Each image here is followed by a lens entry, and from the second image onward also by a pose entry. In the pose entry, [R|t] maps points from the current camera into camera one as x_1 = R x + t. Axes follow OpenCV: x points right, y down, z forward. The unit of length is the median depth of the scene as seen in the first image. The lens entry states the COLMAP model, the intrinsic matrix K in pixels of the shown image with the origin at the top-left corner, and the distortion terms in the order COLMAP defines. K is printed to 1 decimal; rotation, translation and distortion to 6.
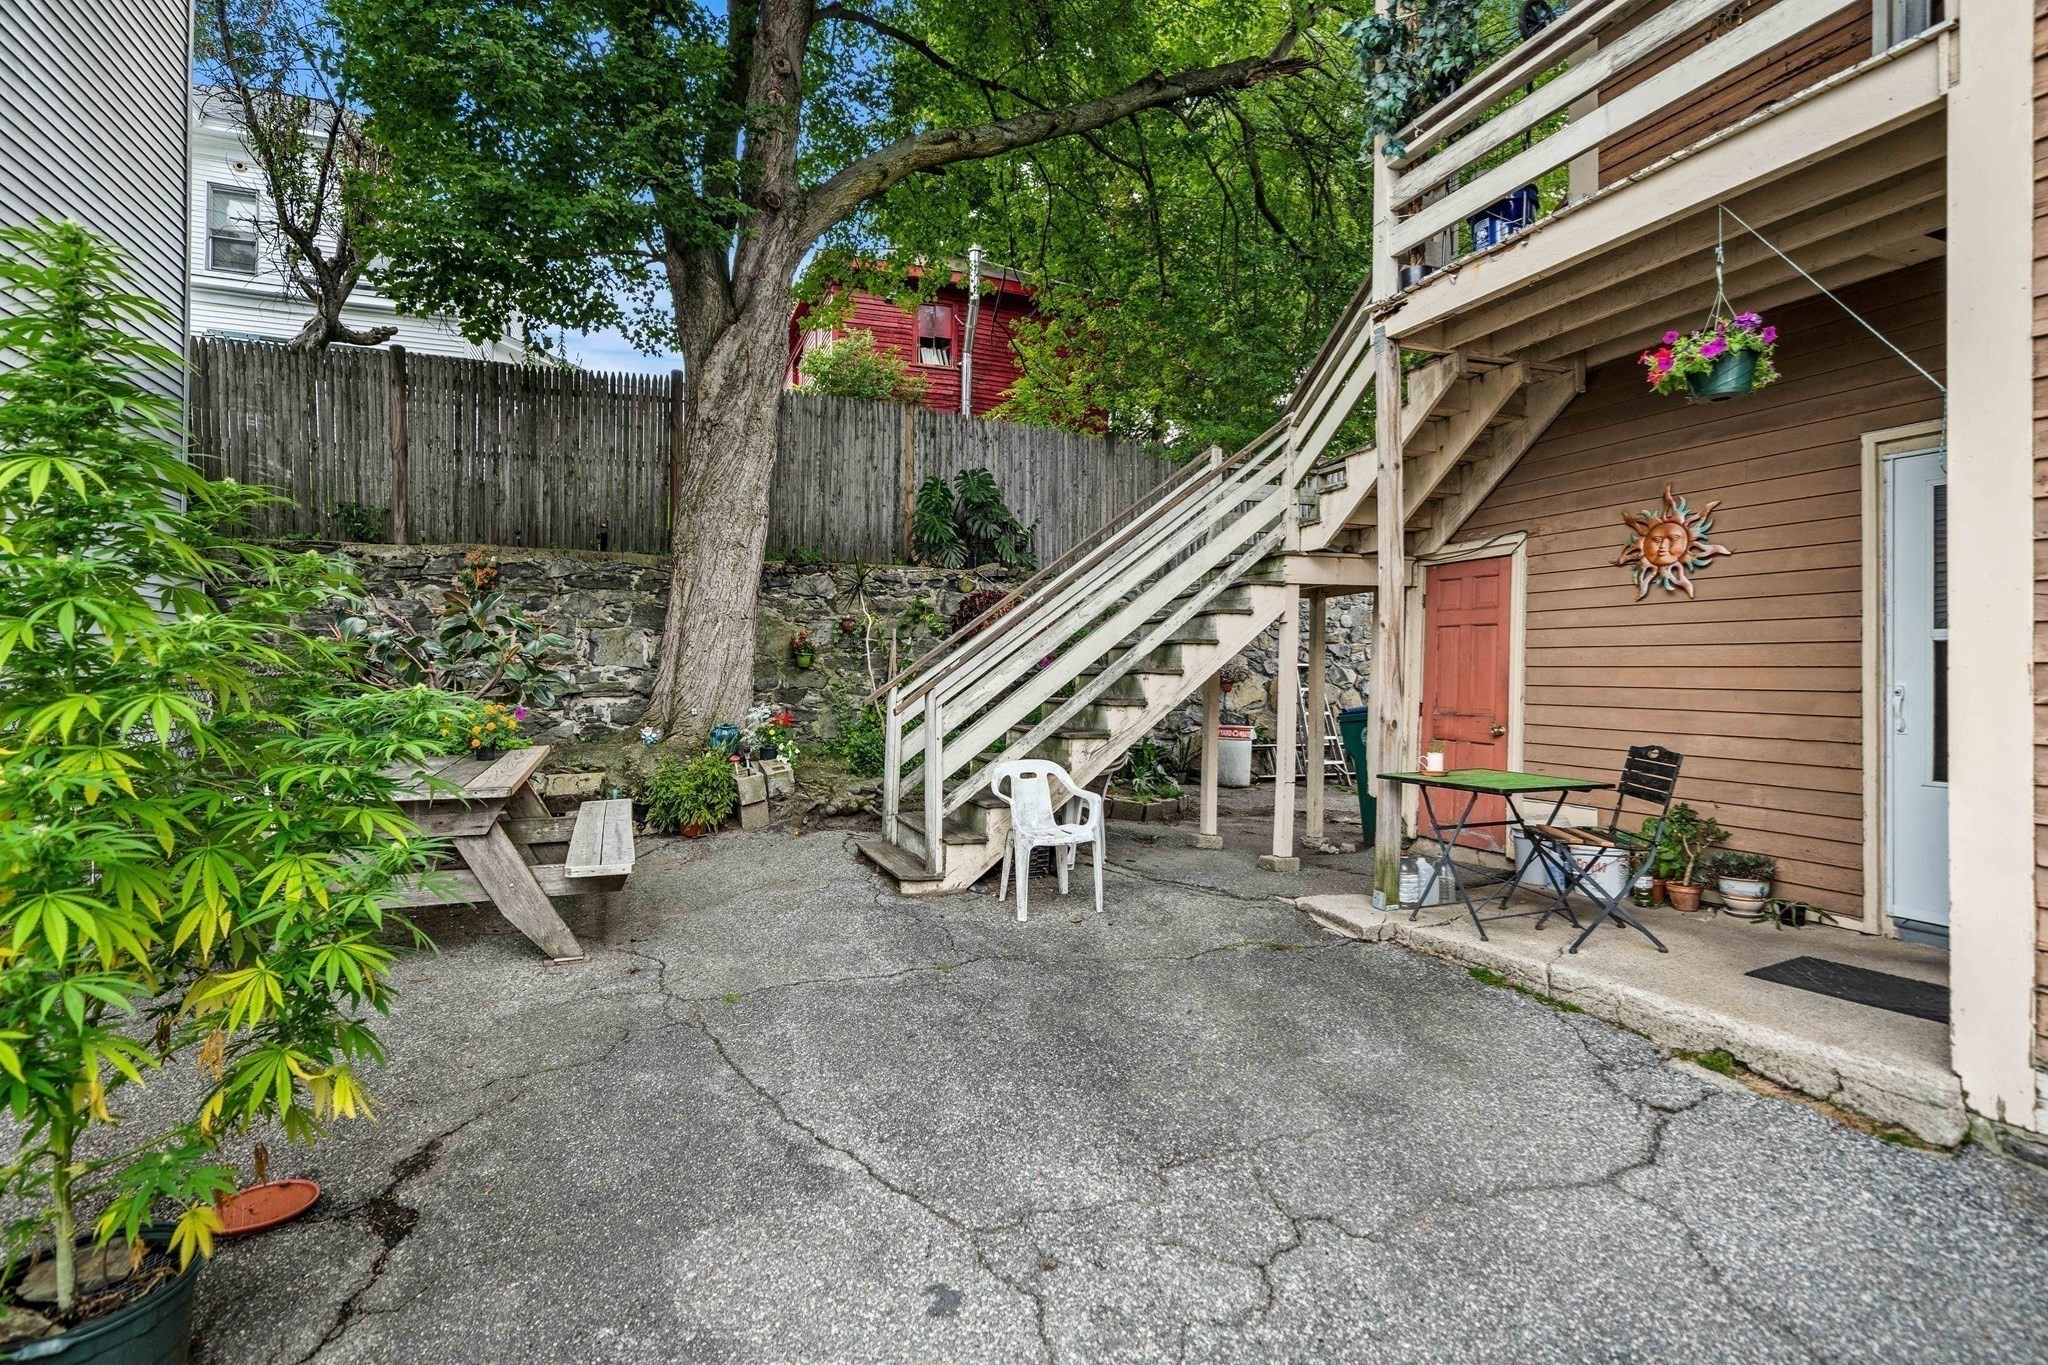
lens RADIAL K [[957.1, 0, 1020.9], [0, 957.1, 663.6], [0, 0, 1]] dist [-0.001803, 0.000026]
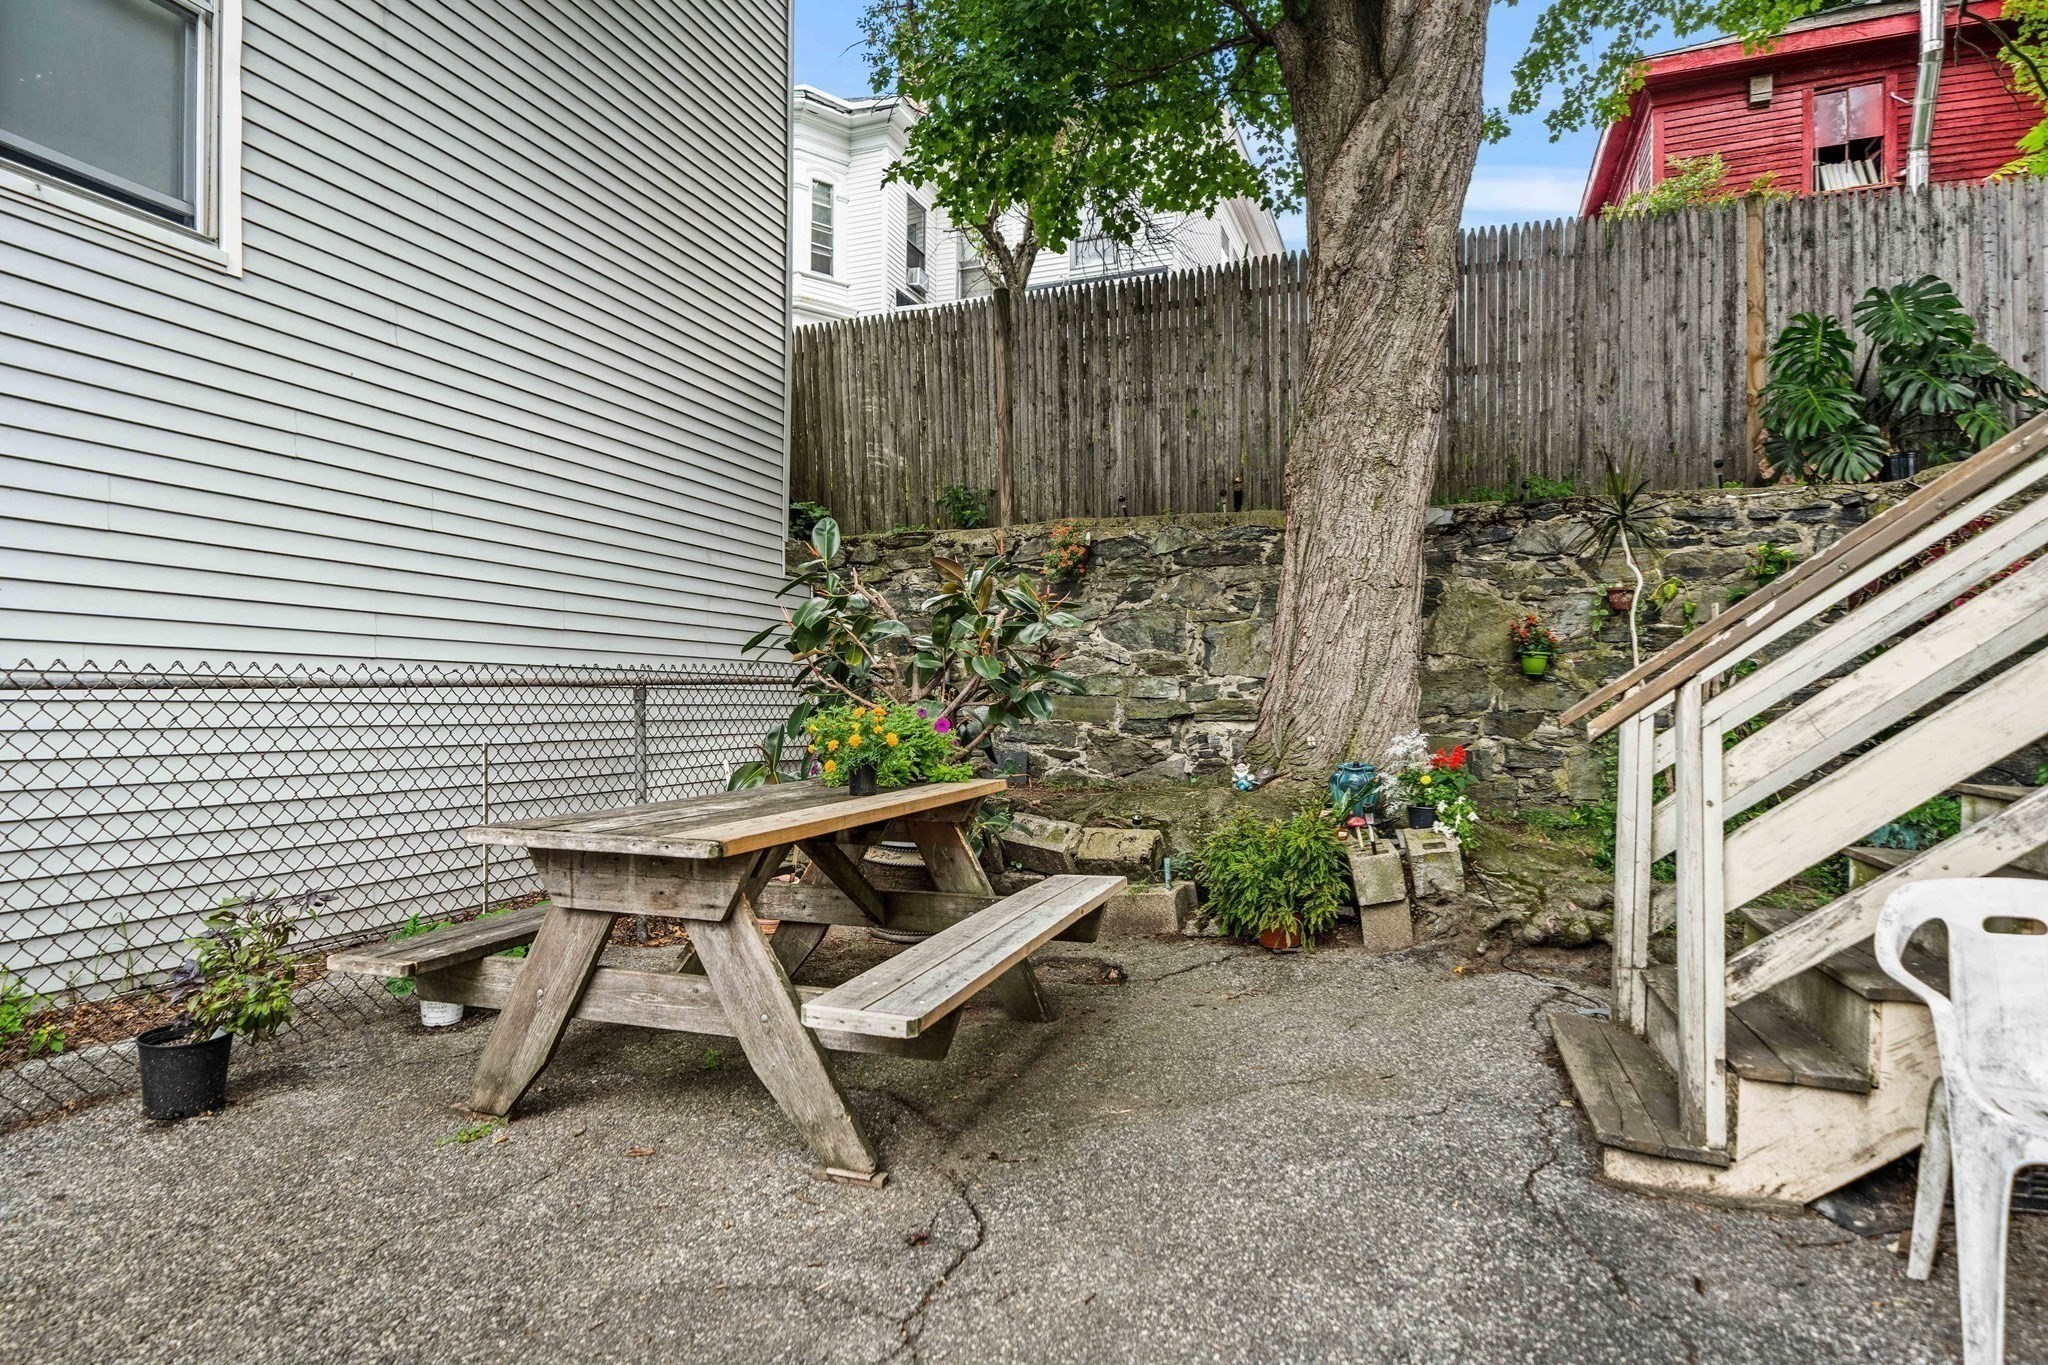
lens RADIAL K [[1139.7, 0, 1024.7], [0, 1139.7, 687.6], [0, 0, 1]] dist [0.002082, 0.000085]
pose [[0.738393, -0.011711, -0.674268, 0.015430], [0.000417, 0.999857, -0.016910, 0.026183], [0.674370, 0.012205, 0.738293, 0.313948]]
